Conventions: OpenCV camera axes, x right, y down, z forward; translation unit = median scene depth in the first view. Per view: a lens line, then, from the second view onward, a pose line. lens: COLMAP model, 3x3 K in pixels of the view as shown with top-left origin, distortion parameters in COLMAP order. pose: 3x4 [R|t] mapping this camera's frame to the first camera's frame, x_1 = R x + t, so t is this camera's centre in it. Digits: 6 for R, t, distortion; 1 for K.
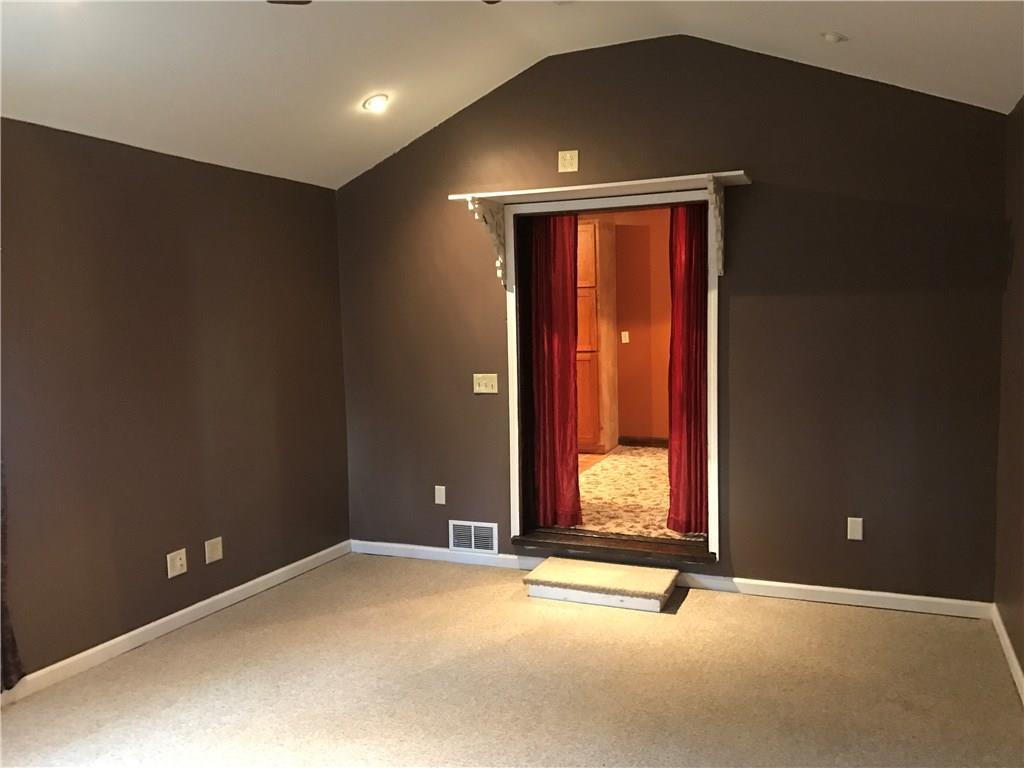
lens RADIAL K [[847.4, 0, 512.0], [0, 847.4, 384.0], [0, 0, 1]] dist [0.084557, -0.000922]
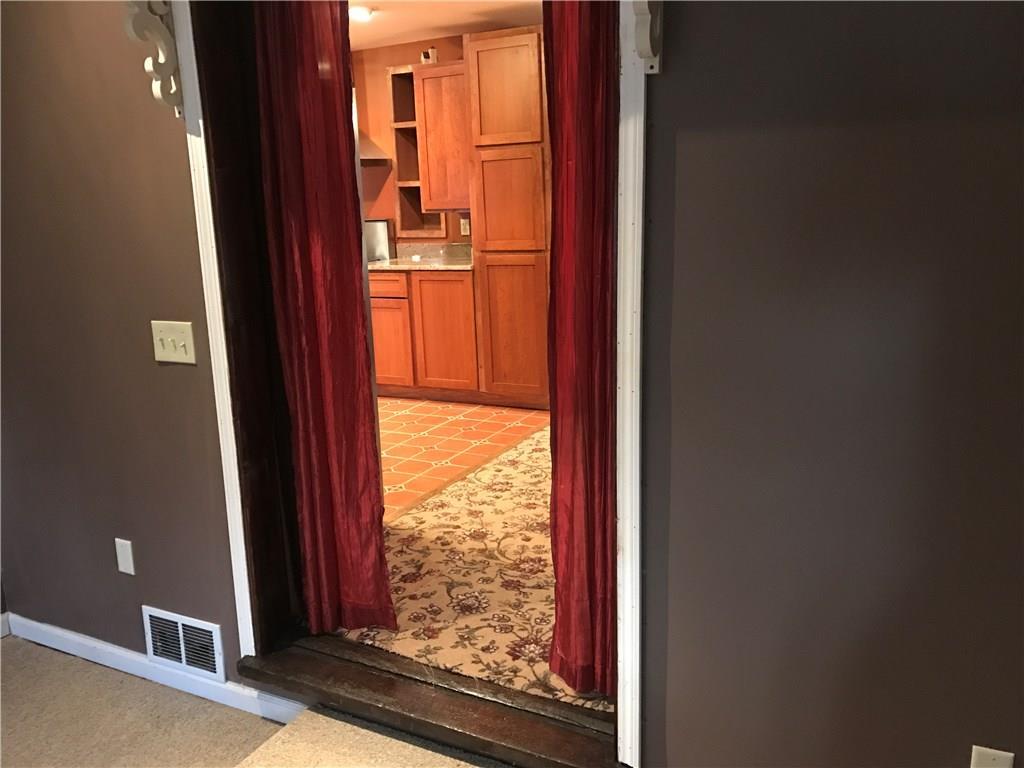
lens RADIAL K [[837.2, 0, 512.0], [0, 837.2, 384.0], [0, 0, 1]] dist [0.031014, 0.001800]
pose [[0.994413, 0.016962, -0.104191, 0.200454], [-0.001969, 0.989815, 0.142346, -0.043460], [0.105544, -0.141346, 0.984318, 0.561571]]
